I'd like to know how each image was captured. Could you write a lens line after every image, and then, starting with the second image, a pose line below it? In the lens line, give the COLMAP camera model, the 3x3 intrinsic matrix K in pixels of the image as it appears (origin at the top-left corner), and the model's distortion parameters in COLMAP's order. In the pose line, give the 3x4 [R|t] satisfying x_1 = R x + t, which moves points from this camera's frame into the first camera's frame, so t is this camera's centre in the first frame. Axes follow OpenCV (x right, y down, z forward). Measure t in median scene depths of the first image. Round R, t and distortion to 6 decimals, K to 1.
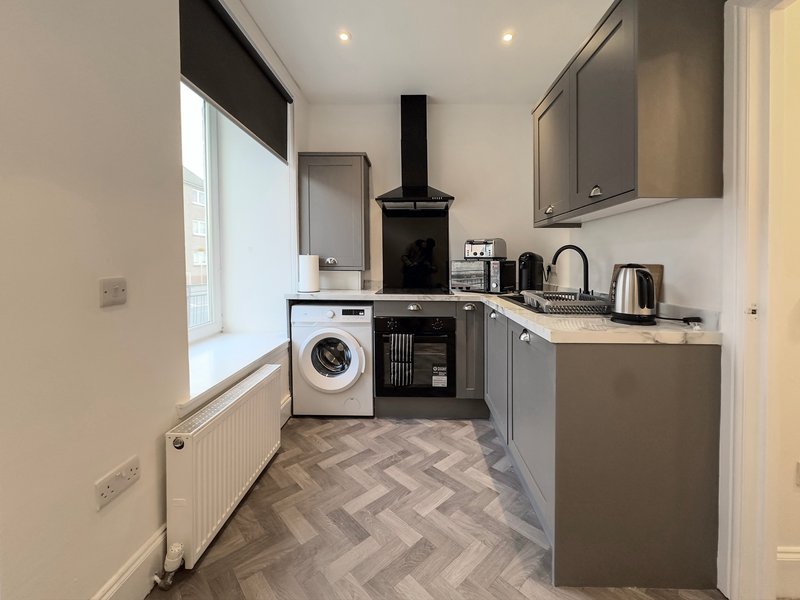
lens RADIAL K [[334.1, 0, 386.2], [0, 334.1, 269.2], [0, 0, 1]] dist [-0.000132, -0.000767]
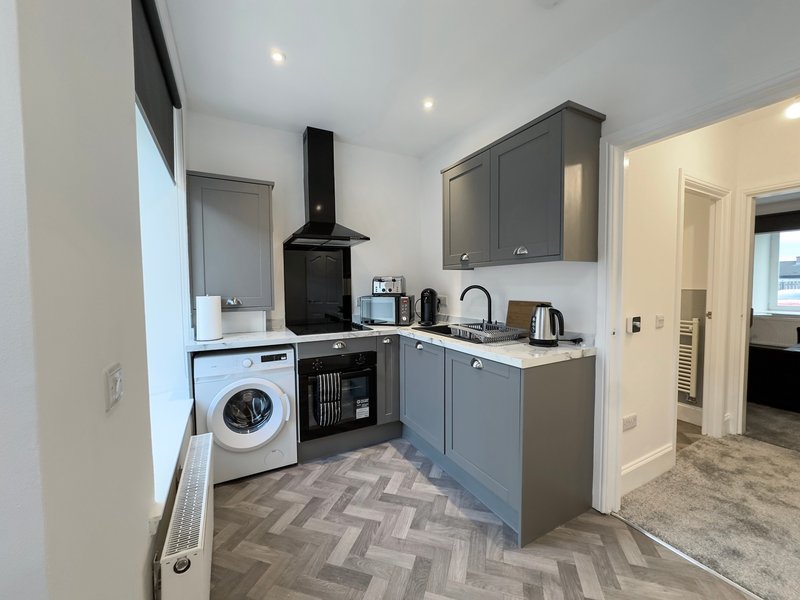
lens RADIAL K [[334.1, 0, 383.9], [0, 334.1, 300.0], [0, 0, 1]] dist [-0.000132, -0.000767]
pose [[0.869417, -0.039248, 0.492518, -0.316425], [0.028144, 0.999155, 0.029939, -0.054594], [-0.493277, -0.012168, 0.869787, 0.061383]]
